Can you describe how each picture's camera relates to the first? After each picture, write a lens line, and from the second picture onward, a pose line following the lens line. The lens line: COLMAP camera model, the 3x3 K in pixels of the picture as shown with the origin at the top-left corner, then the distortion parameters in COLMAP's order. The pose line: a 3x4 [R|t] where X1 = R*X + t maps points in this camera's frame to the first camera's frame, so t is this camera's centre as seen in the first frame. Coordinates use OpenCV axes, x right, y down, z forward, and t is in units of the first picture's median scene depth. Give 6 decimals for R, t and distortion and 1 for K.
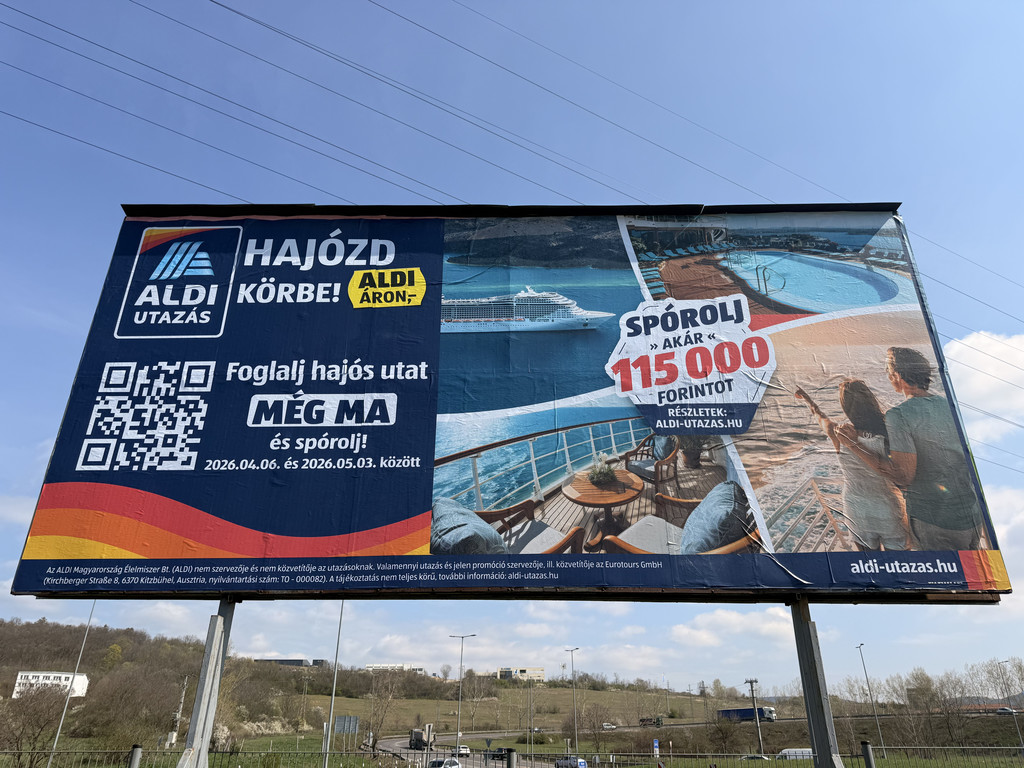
lens RADIAL K [[716.1, 0, 506.5], [0, 716.1, 384.6], [0, 0, 1]] dist [0.065346, -0.085932]
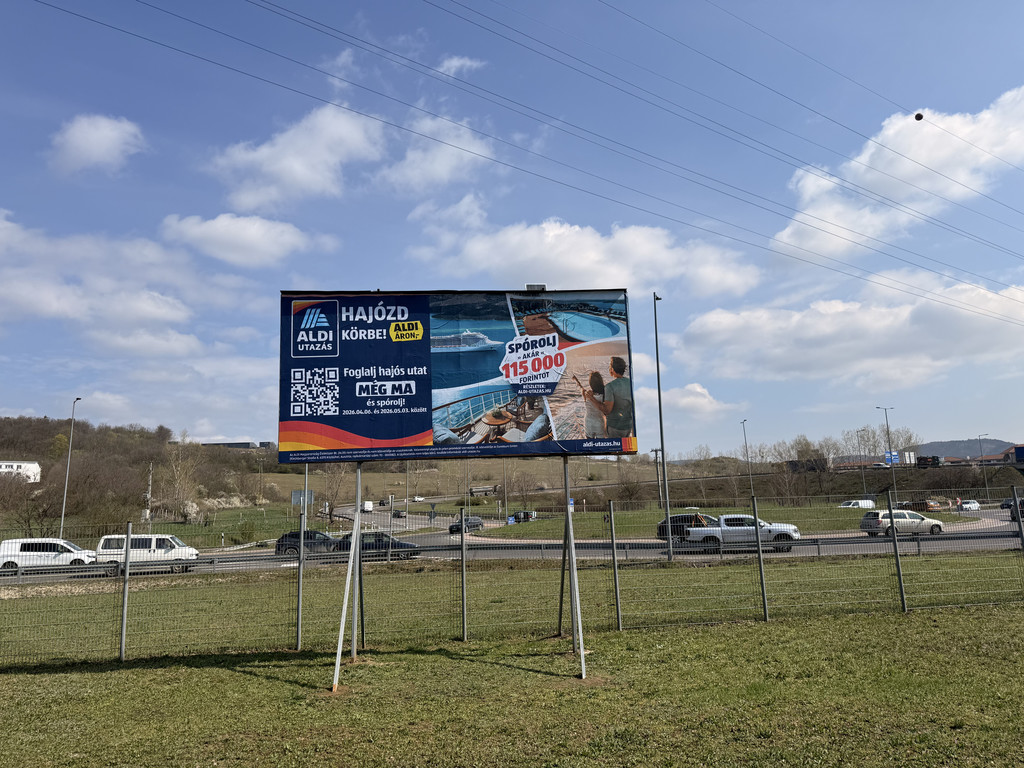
lens RADIAL K [[722.8, 0, 508.7], [0, 722.8, 385.3], [0, 0, 1]] dist [0.051041, -0.066256]
pose [[0.995694, -0.025126, 0.089234, -0.053059], [-0.001997, 0.956531, 0.291624, -0.686843], [-0.092682, -0.290547, 0.952362, -1.382648]]
